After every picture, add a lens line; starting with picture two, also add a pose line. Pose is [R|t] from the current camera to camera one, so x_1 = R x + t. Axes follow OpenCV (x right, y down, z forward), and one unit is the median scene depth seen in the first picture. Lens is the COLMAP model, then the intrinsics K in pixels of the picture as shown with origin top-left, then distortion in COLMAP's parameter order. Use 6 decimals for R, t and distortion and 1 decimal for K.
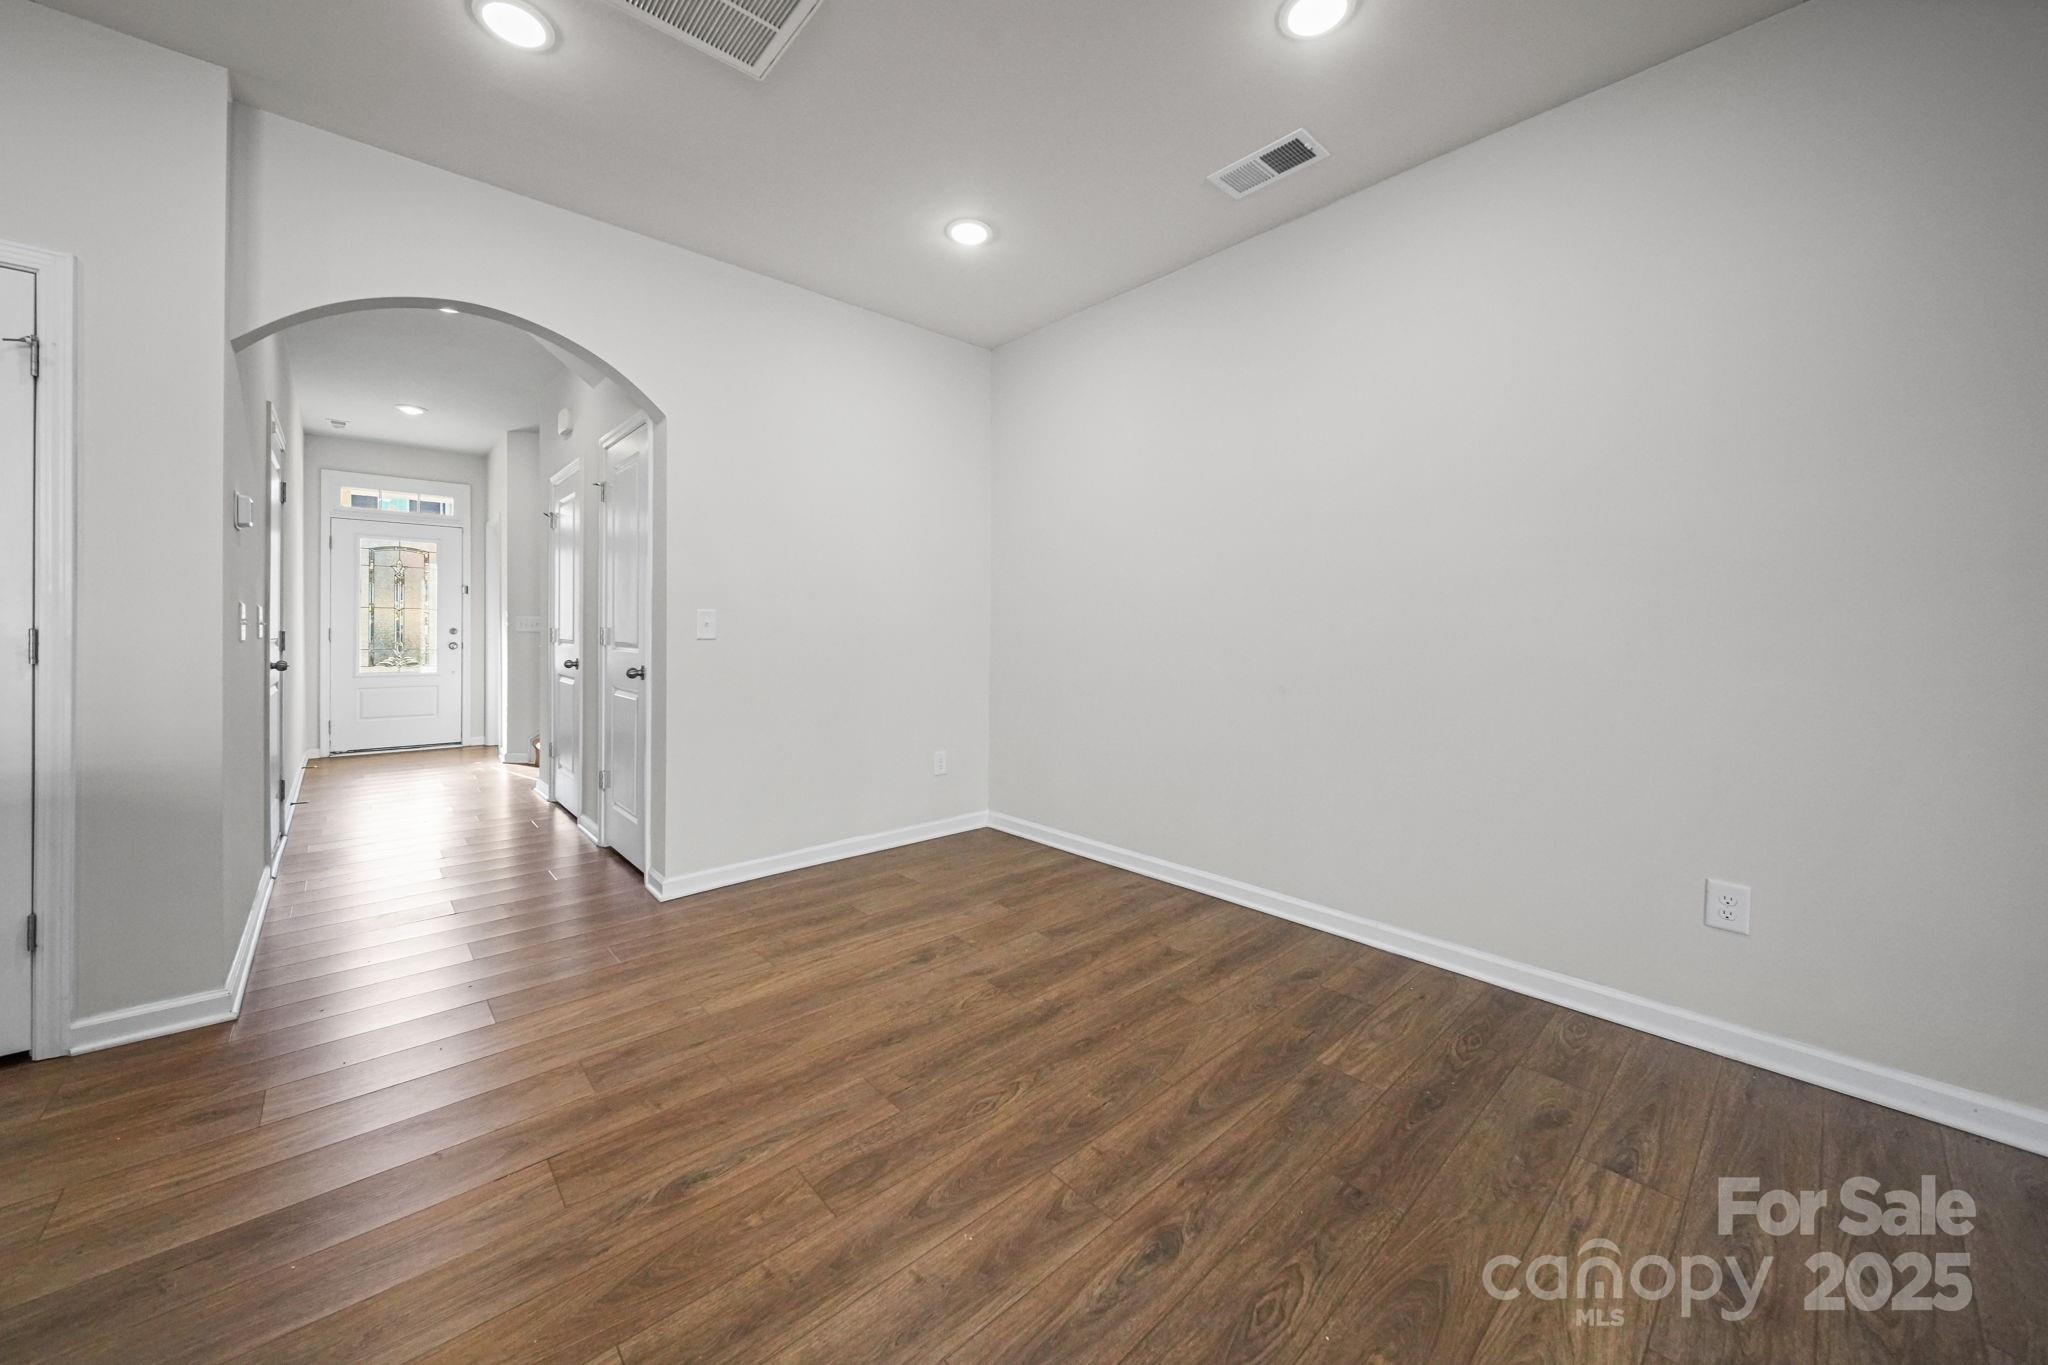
lens RADIAL K [[726.3, 0, 1024.3], [0, 726.3, 627.0], [0, 0, 1]] dist [-0.002467, 0.001134]
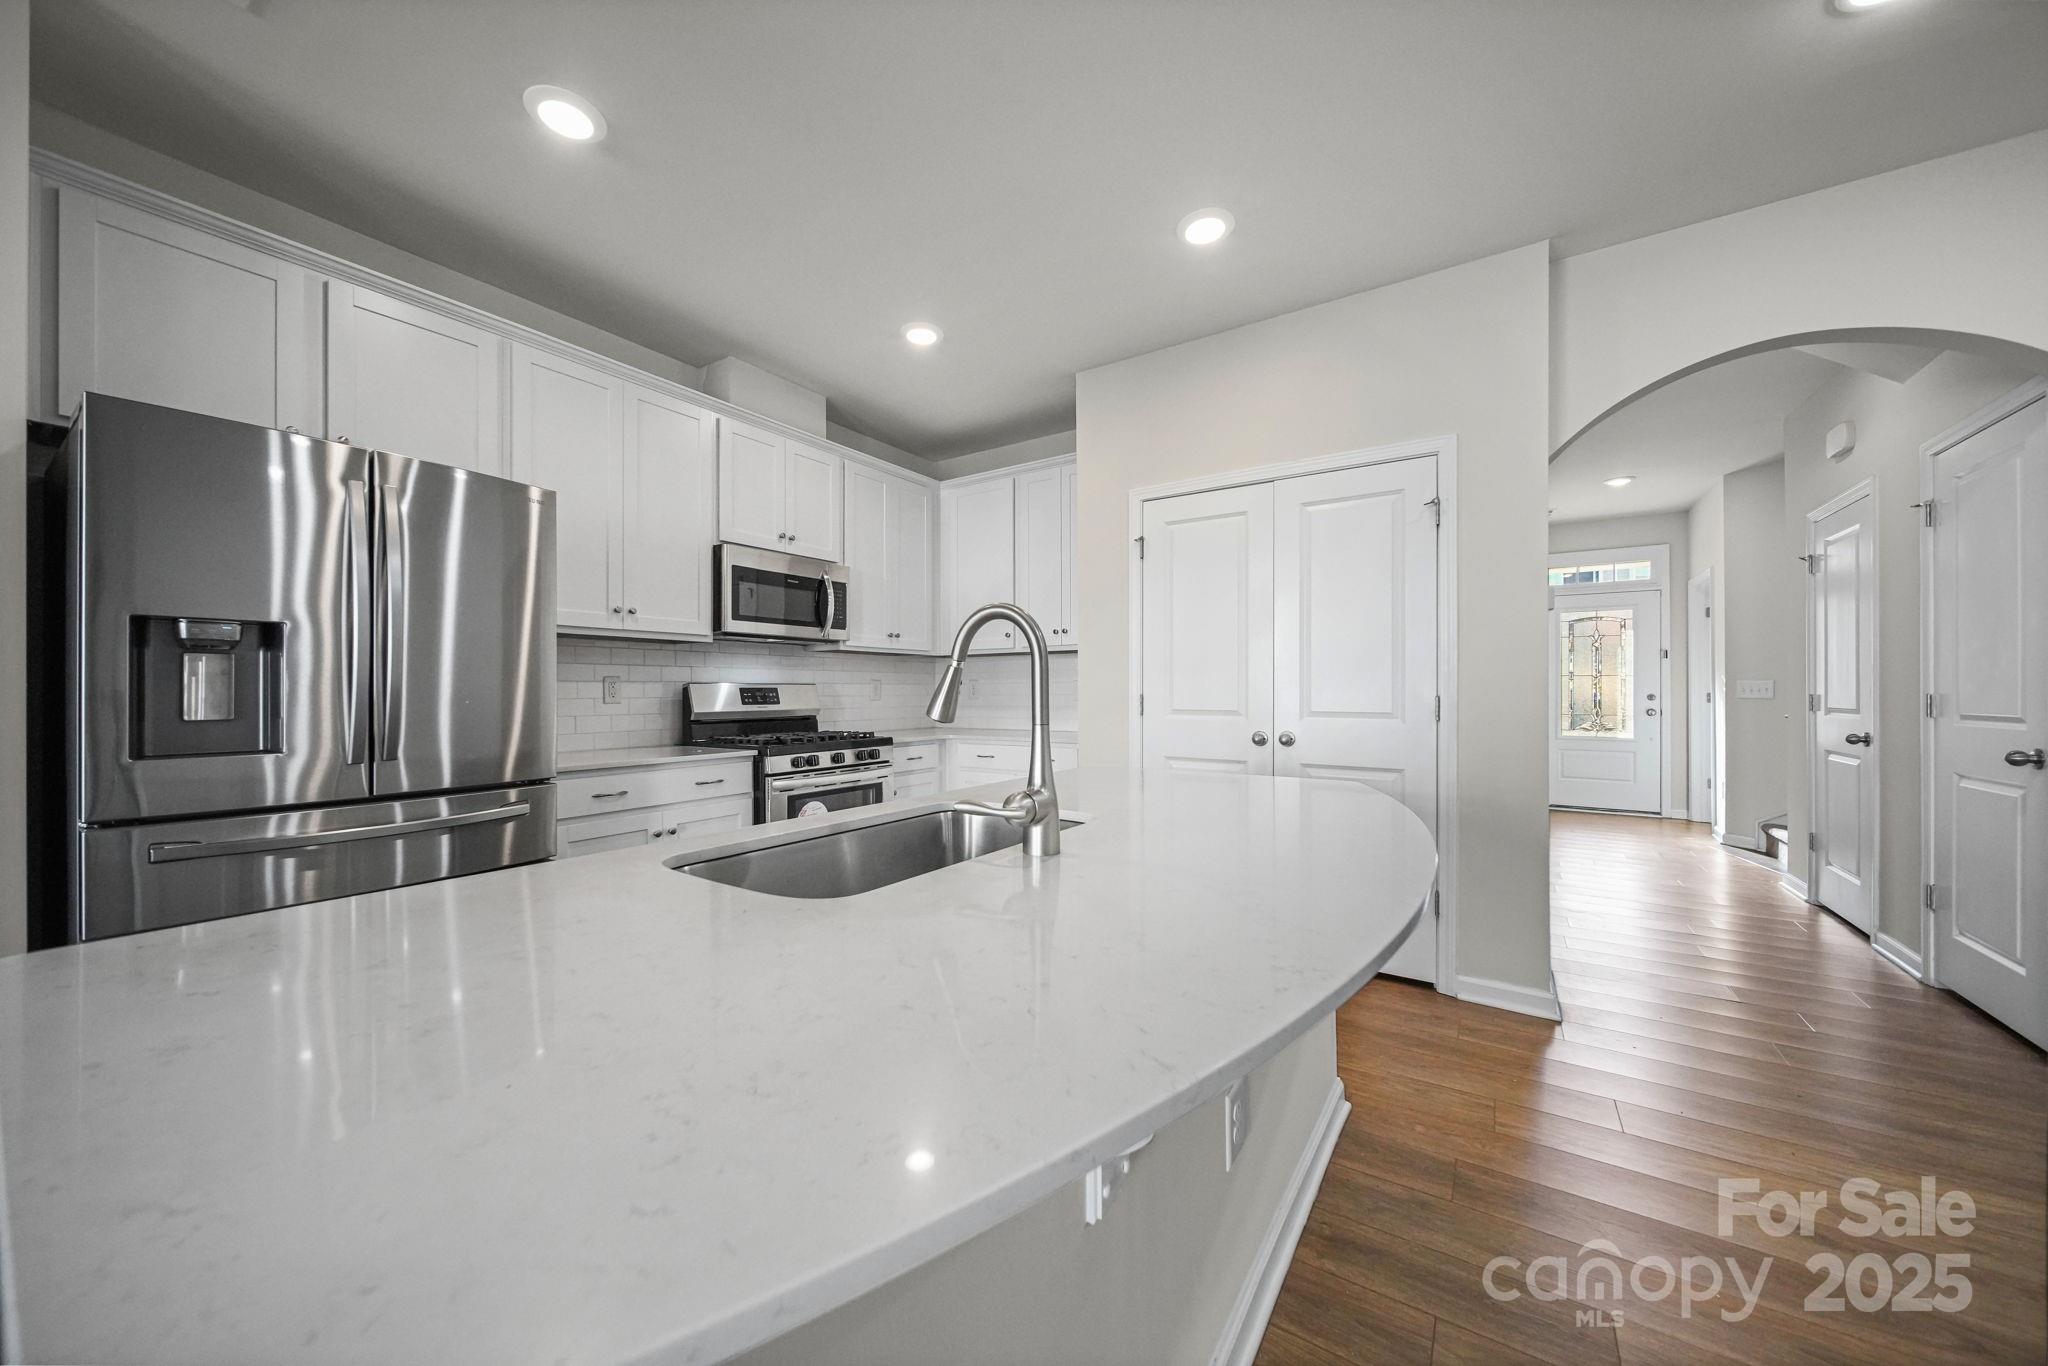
lens RADIAL K [[726.3, 0, 1031.7], [0, 726.3, 687.9], [0, 0, 1]] dist [-0.002467, 0.001134]
pose [[0.244692, -0.011404, -0.969534, -0.070801], [0.005390, 0.999931, -0.010401, -0.002034], [0.969586, -0.002681, 0.244737, -0.074994]]
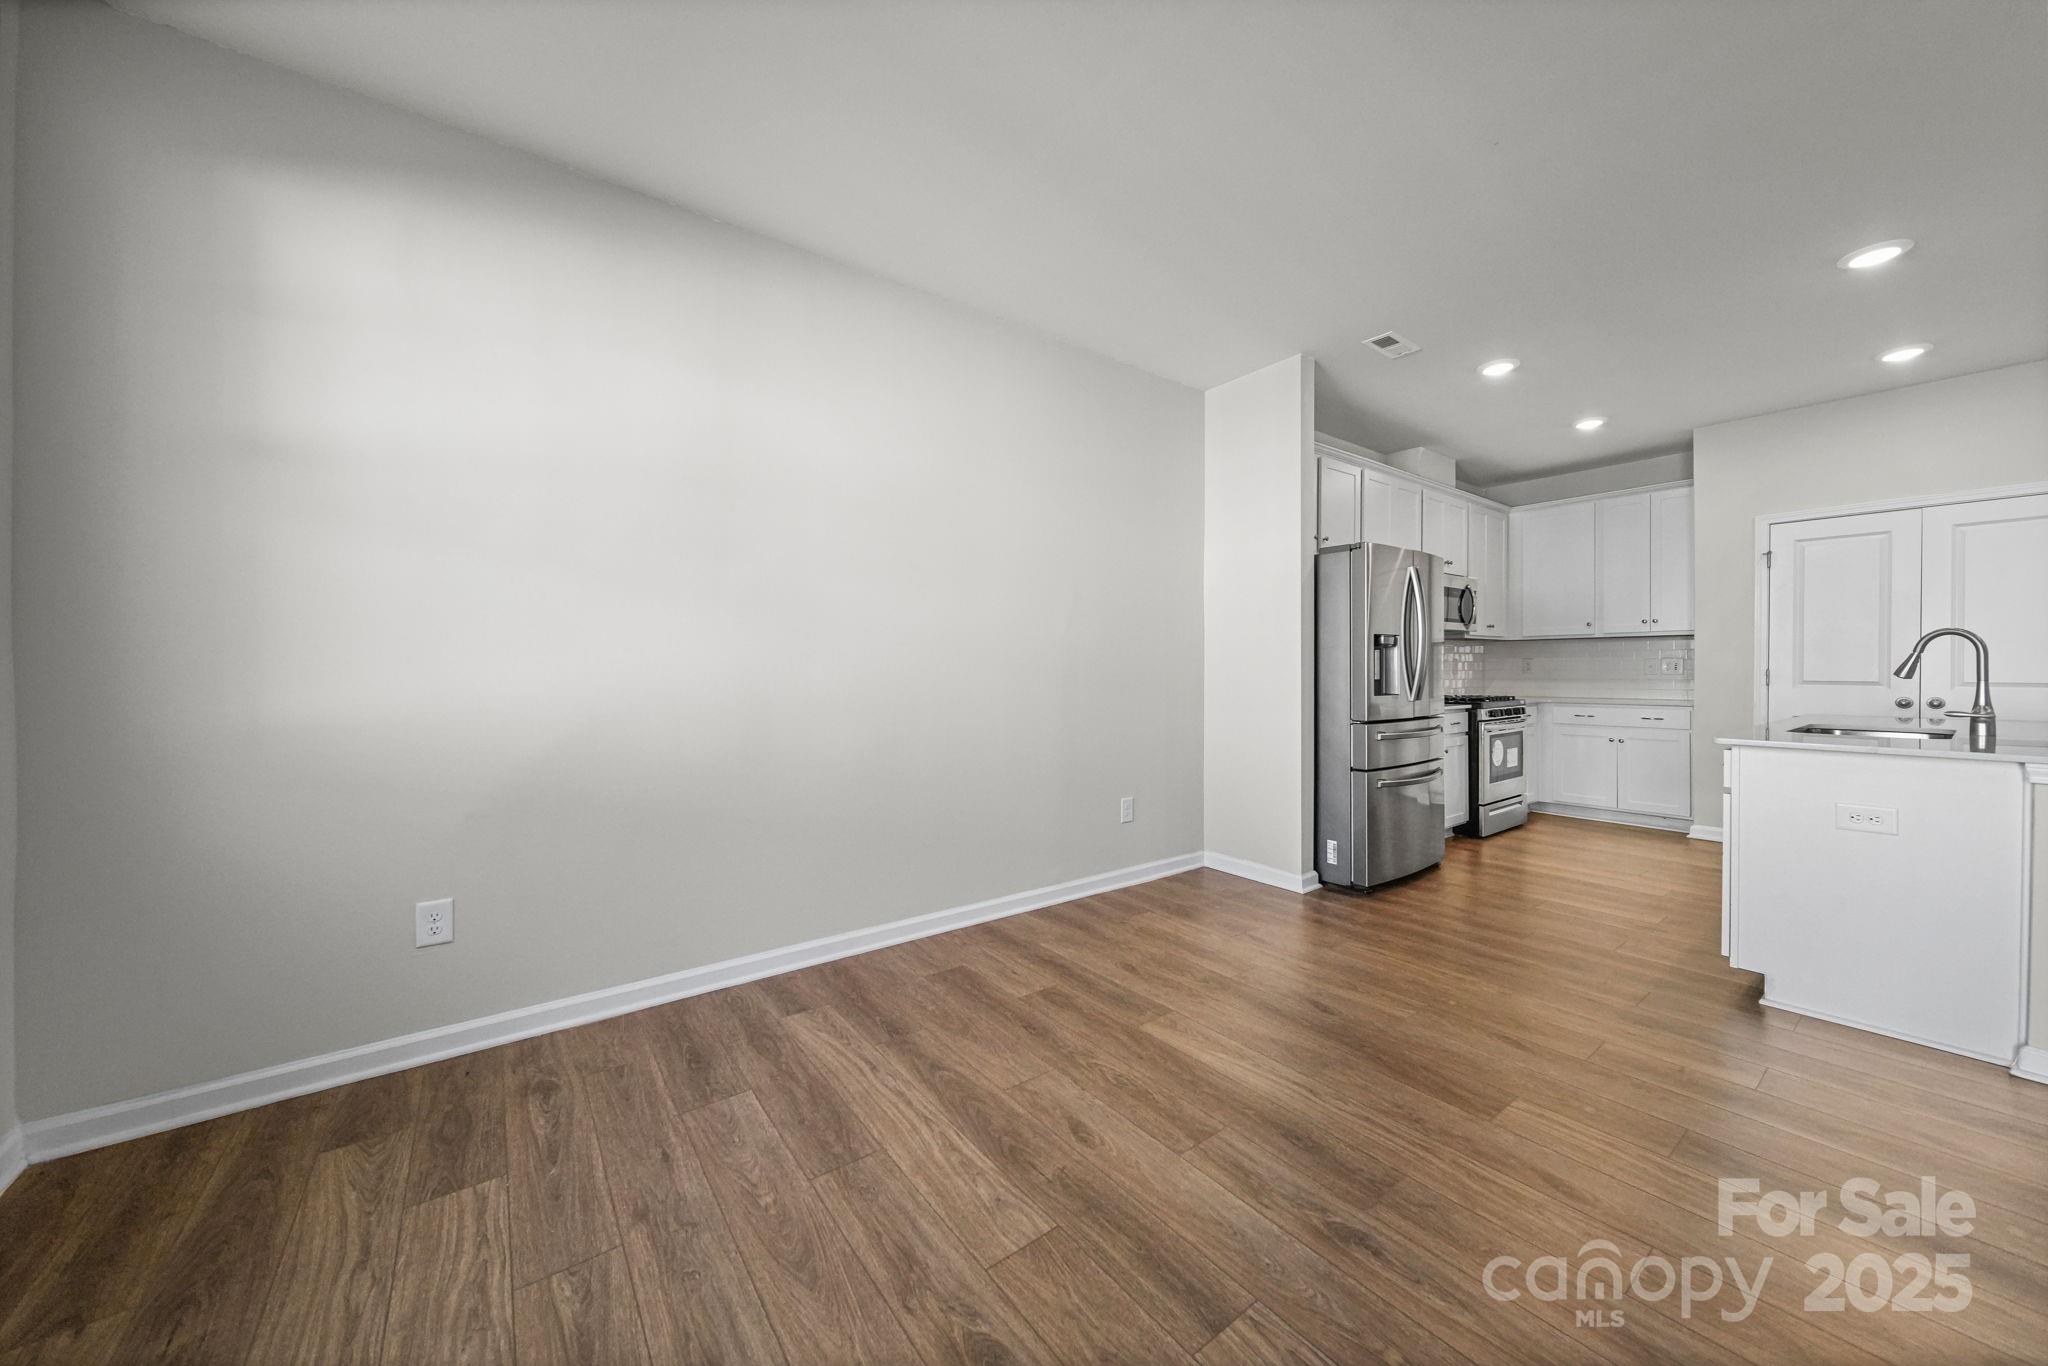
lens RADIAL K [[726.3, 0, 1034.3], [0, 726.3, 673.7], [0, 0, 1]] dist [-0.002467, 0.001134]
pose [[-0.104399, -0.002850, -0.994531, 0.526021], [0.004103, 0.999986, -0.003296, 0.005625], [0.994527, -0.004425, -0.104386, -0.987104]]
